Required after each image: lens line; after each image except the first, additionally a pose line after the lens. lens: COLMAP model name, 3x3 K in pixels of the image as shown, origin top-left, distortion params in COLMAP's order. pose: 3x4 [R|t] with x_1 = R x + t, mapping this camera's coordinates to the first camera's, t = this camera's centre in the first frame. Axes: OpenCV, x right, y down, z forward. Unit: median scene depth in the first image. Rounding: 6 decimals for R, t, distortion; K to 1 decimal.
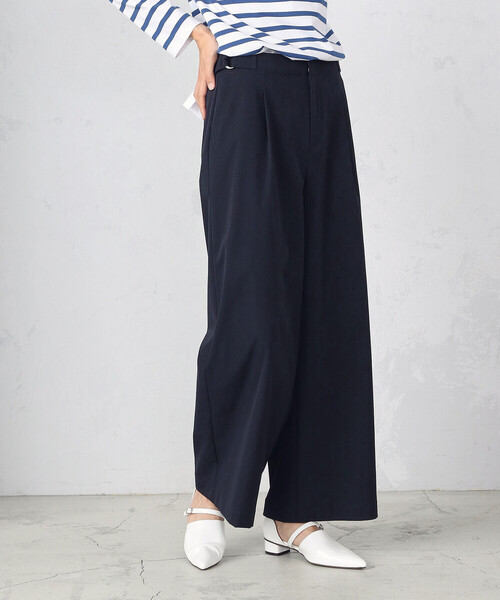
lens RADIAL K [[1845.0, 0, 249.7], [0, 1845.0, 297.2], [0, 0, 1]] dist [0.021596, 0.000000]
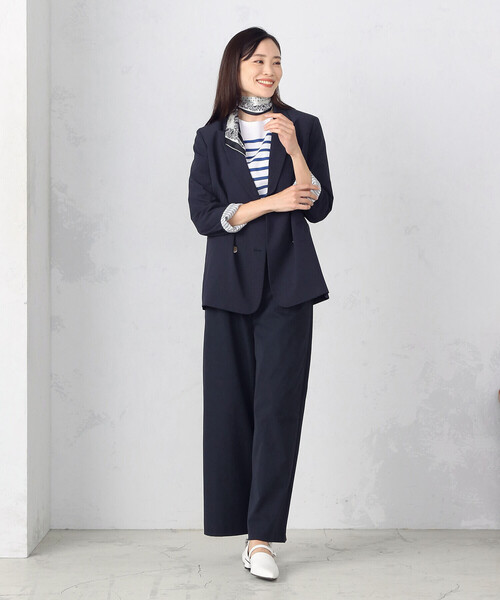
lens RADIAL K [[1909.8, 0, 247.7], [0, 1909.8, 298.1], [0, 0, 1]] dist [0.064546, 0.000000]
pose [[0.999559, 0.007585, -0.028695, 0.020803], [-0.009164, 0.998427, -0.055307, 0.009935], [0.028231, 0.055545, 0.998057, -0.487091]]
